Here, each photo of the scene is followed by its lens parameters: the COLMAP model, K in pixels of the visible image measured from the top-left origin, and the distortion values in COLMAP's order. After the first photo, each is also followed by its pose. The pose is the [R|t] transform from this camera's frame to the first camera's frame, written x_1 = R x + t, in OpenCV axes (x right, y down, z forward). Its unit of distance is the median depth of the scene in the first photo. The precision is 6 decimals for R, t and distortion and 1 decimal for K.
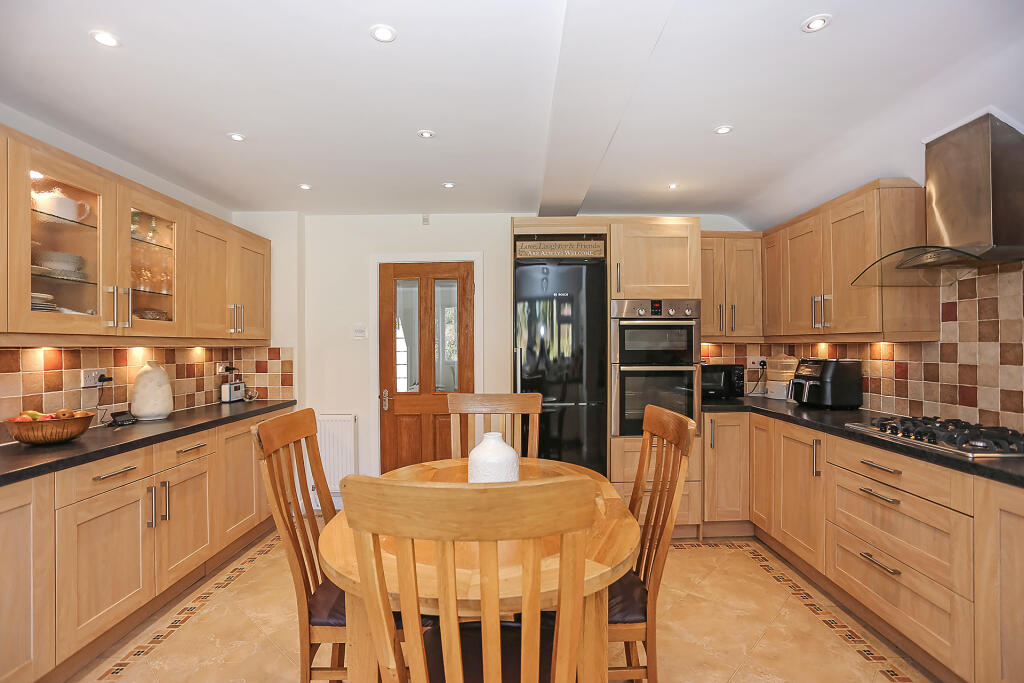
lens RADIAL K [[494.3, 0, 510.2], [0, 494.3, 344.7], [0, 0, 1]] dist [-0.038878, 0.004324]
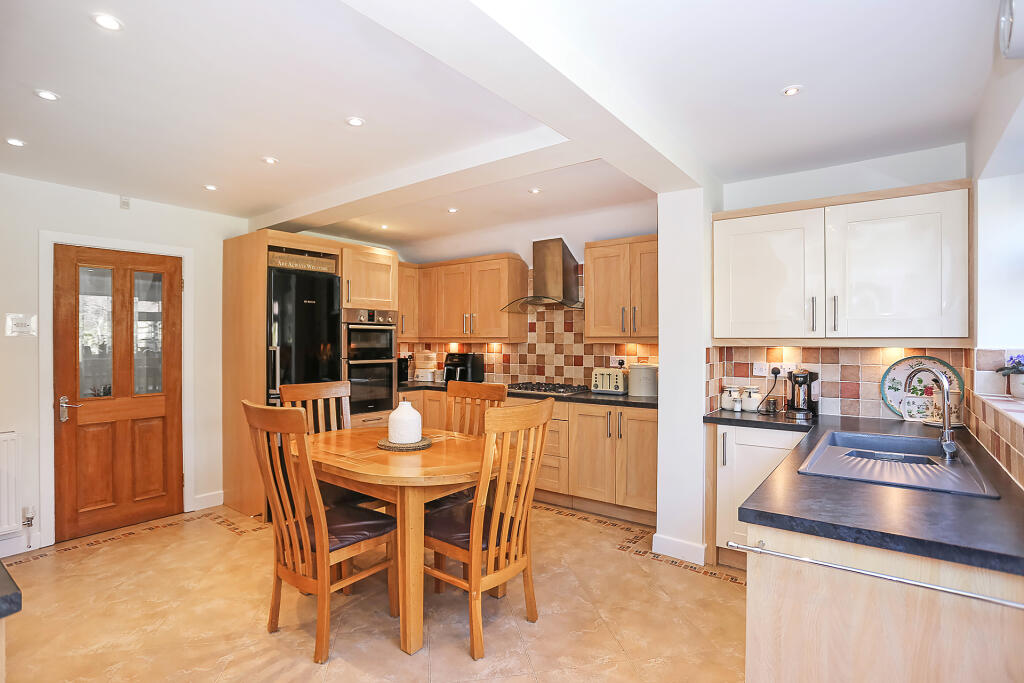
lens RADIAL K [[494.3, 0, 514.0], [0, 494.3, 343.5], [0, 0, 1]] dist [-0.038878, 0.004324]
pose [[0.608899, 0.001902, 0.793245, -0.526161], [-0.005379, 0.999984, 0.001732, -0.004835], [-0.793229, -0.005321, 0.608900, -0.114905]]
